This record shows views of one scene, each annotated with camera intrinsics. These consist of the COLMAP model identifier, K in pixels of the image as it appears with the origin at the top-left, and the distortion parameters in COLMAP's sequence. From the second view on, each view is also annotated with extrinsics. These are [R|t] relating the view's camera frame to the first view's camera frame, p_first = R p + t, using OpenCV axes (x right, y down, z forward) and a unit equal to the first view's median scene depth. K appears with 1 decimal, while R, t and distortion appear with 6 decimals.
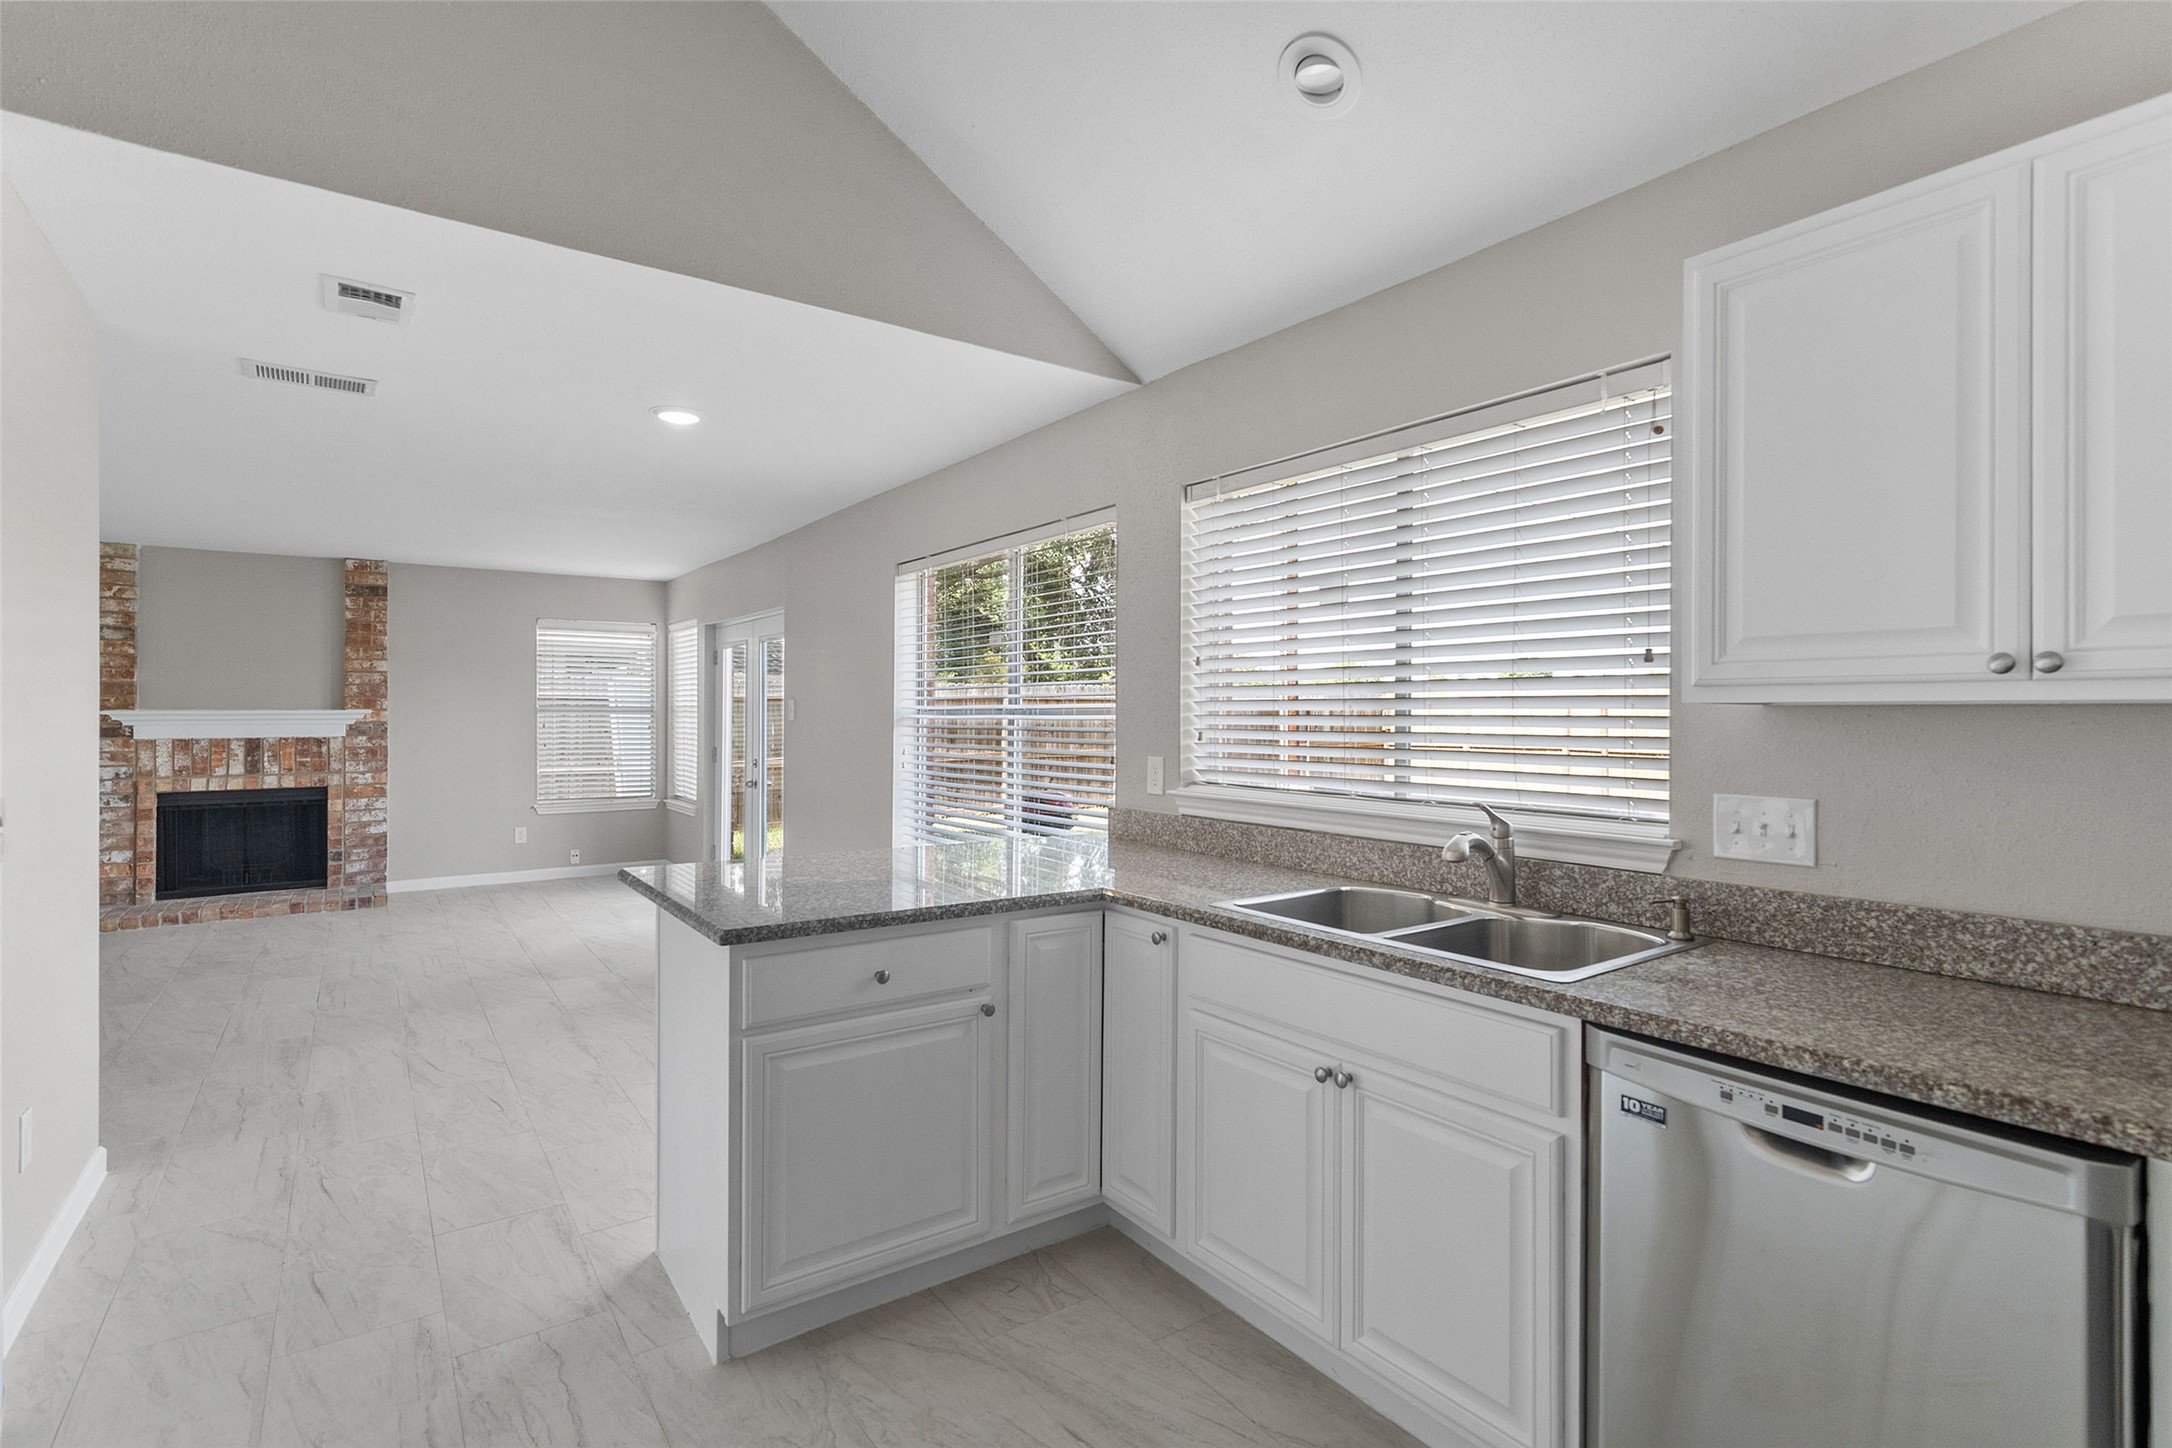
lens RADIAL K [[1028.4, 0, 1092.5], [0, 1028.4, 711.6], [0, 0, 1]] dist [-0.000370, -0.001821]
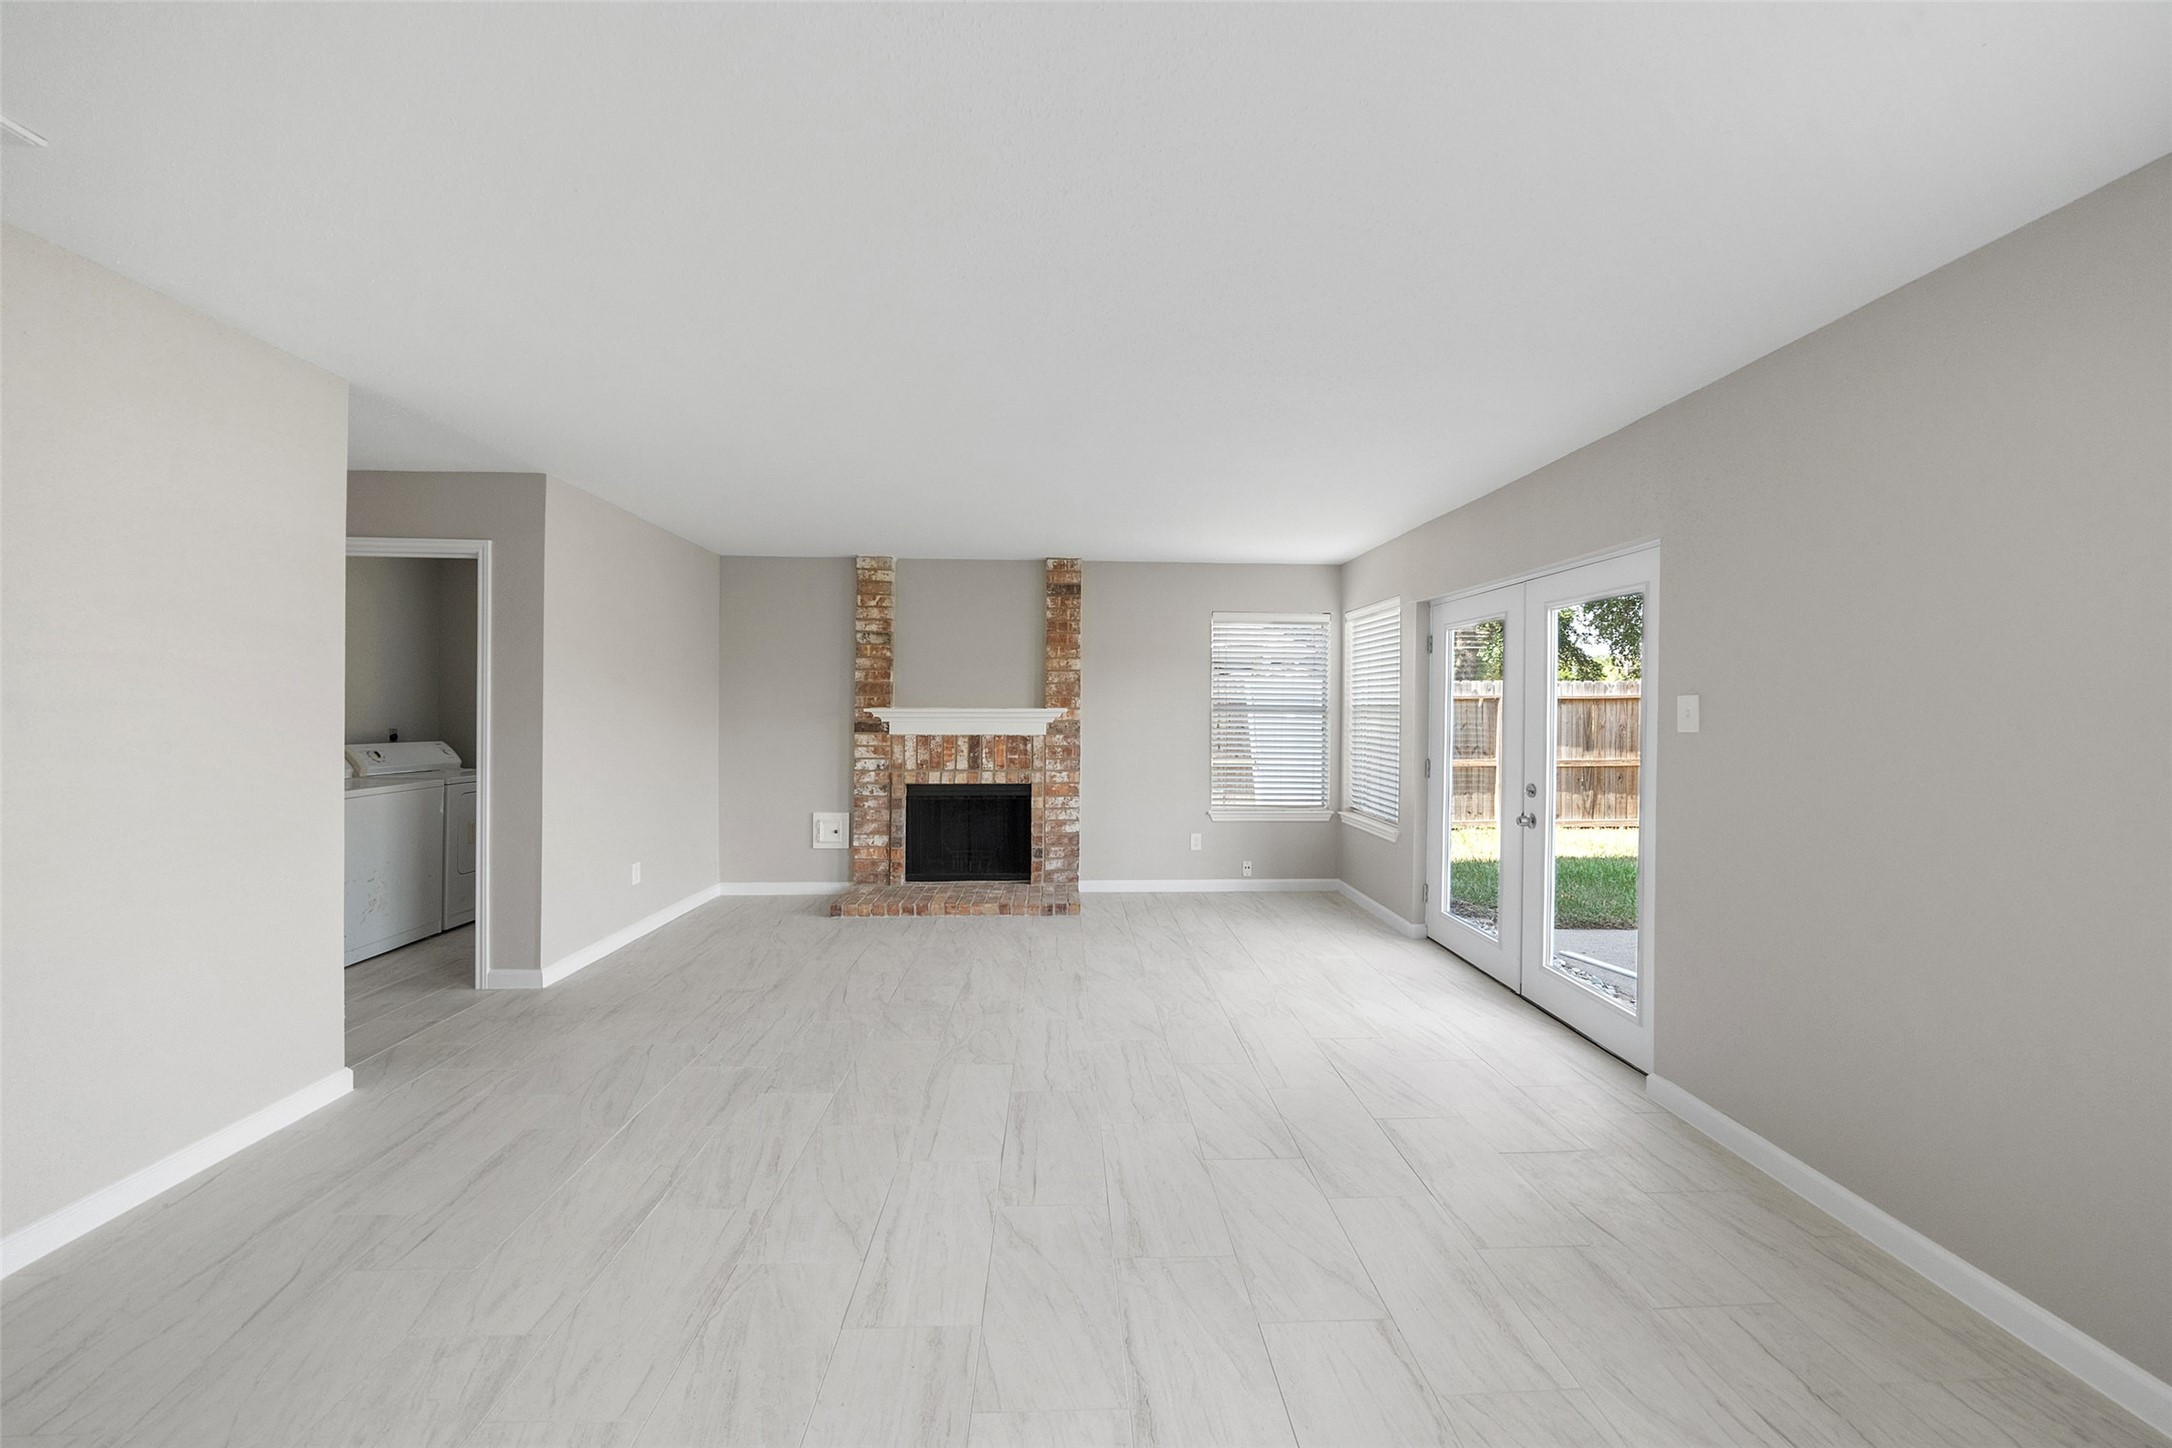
lens RADIAL K [[748.1, 0, 1090.7], [0, 748.1, 711.8], [0, 0, 1]] dist [-0.003059, -0.000055]
pose [[0.839099, 0.007509, -0.543927, -0.624004], [-0.005623, 0.999971, 0.005131, -0.005408], [0.543950, -0.001247, 0.839117, 0.874864]]
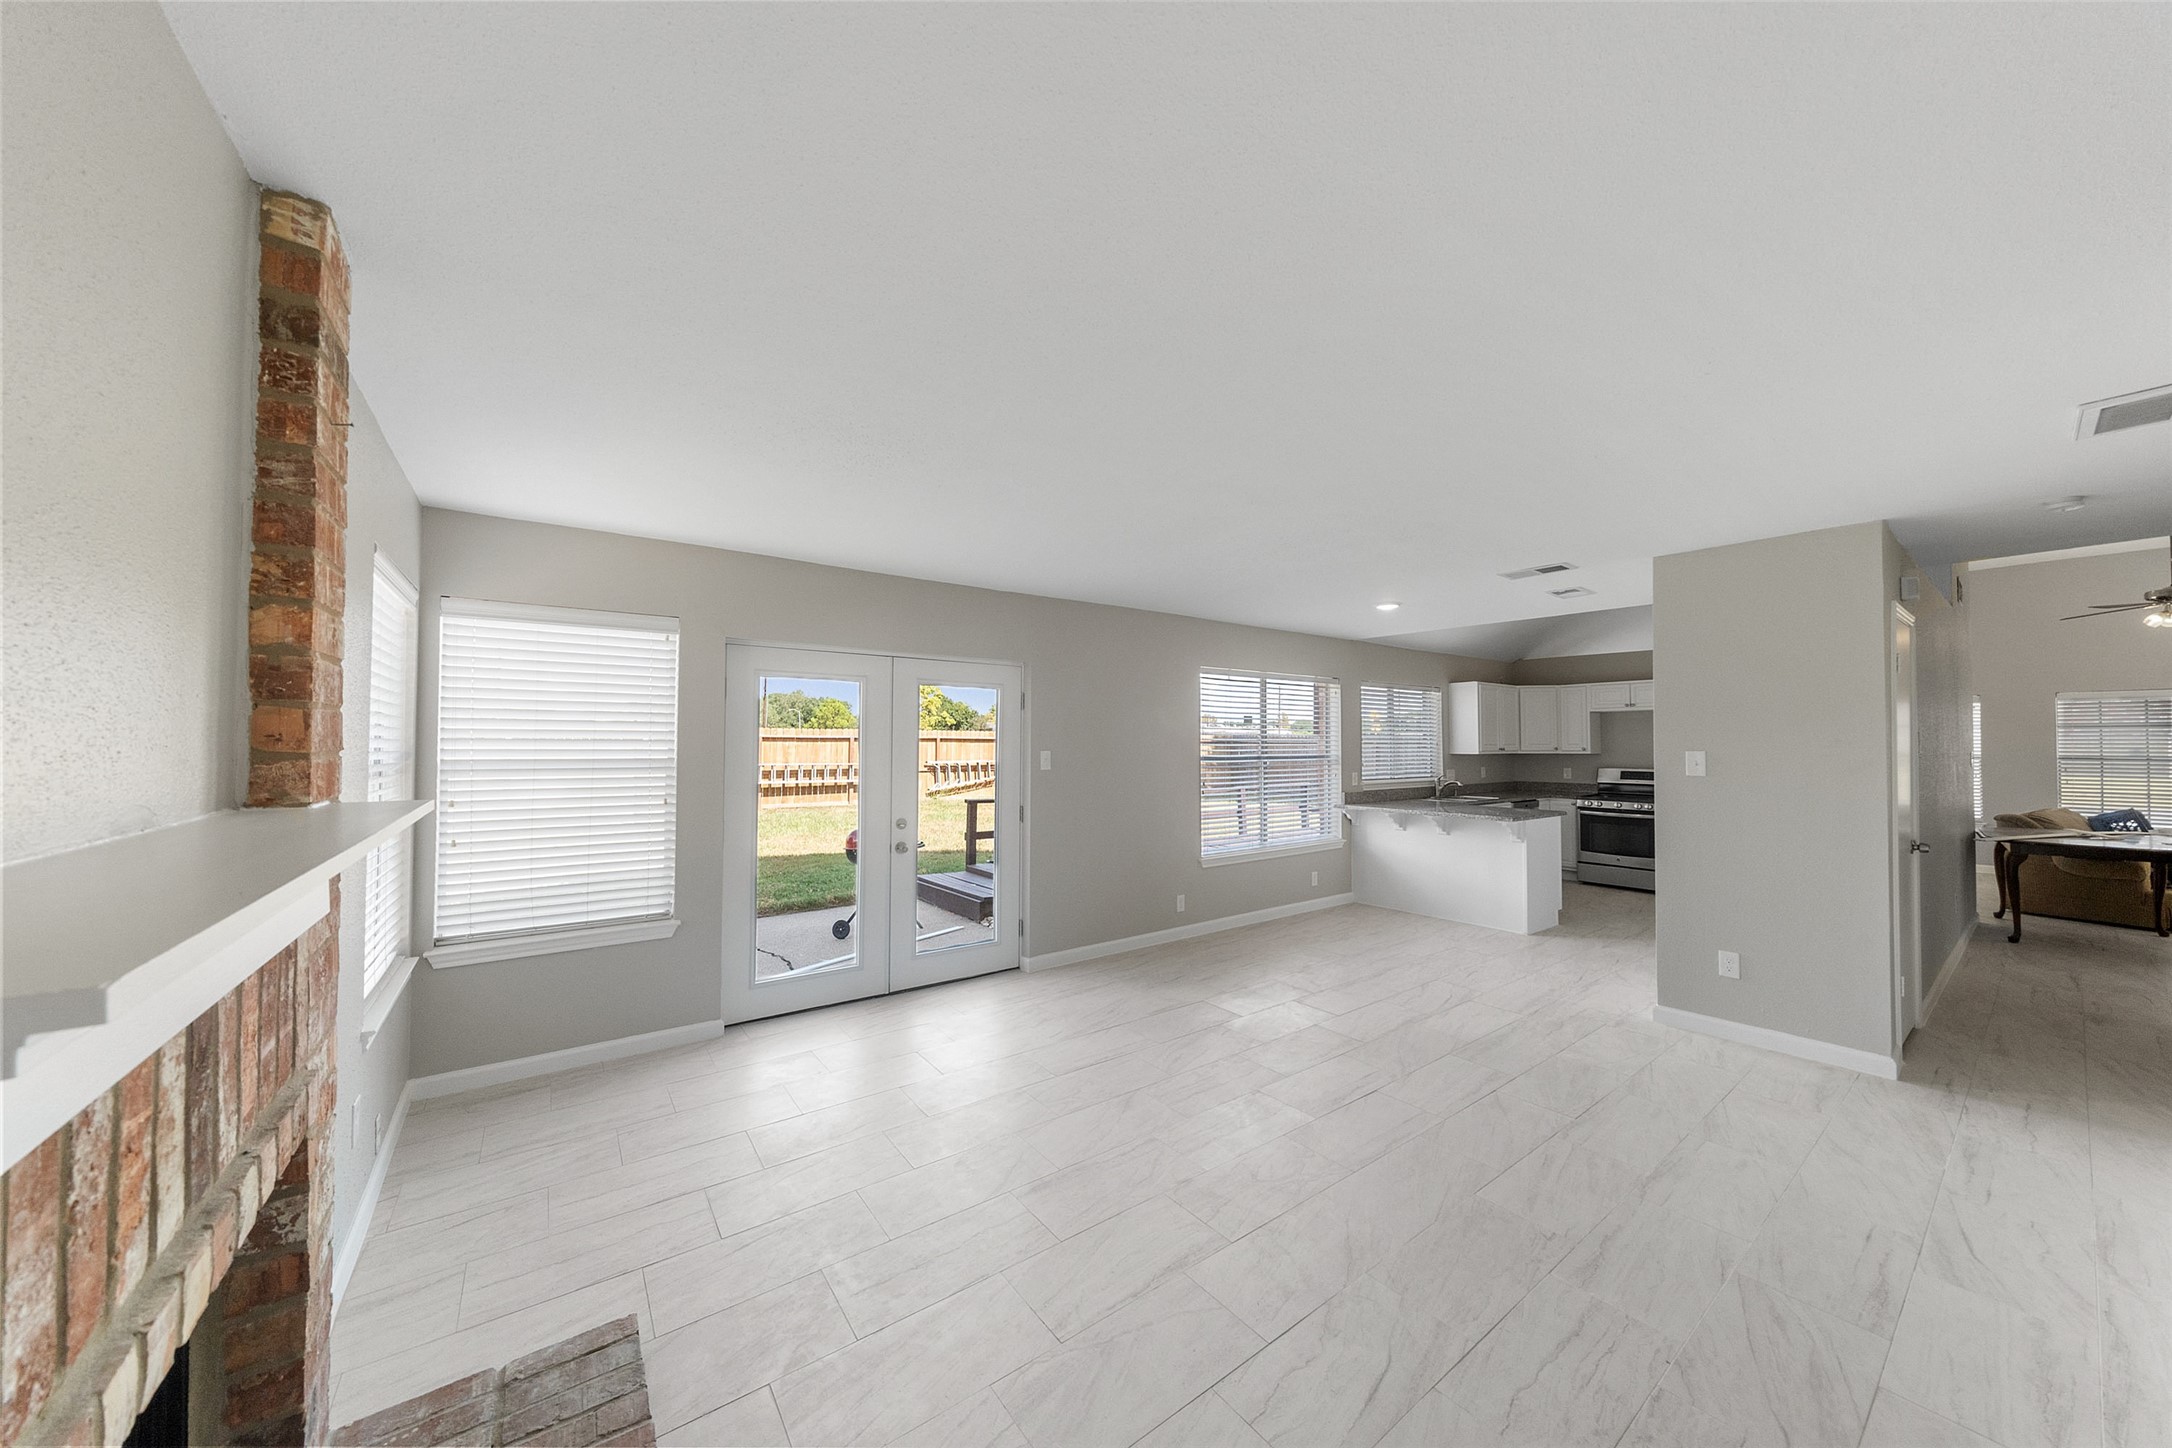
lens RADIAL K [[748.1, 0, 1091.3], [0, 748.1, 721.3], [0, 0, 1]] dist [-0.003059, -0.000055]
pose [[-0.024606, 0.025518, 0.999371, -1.970741], [-0.004302, 0.999662, -0.025631, -0.040362], [-0.999688, -0.004930, -0.024488, 1.759248]]
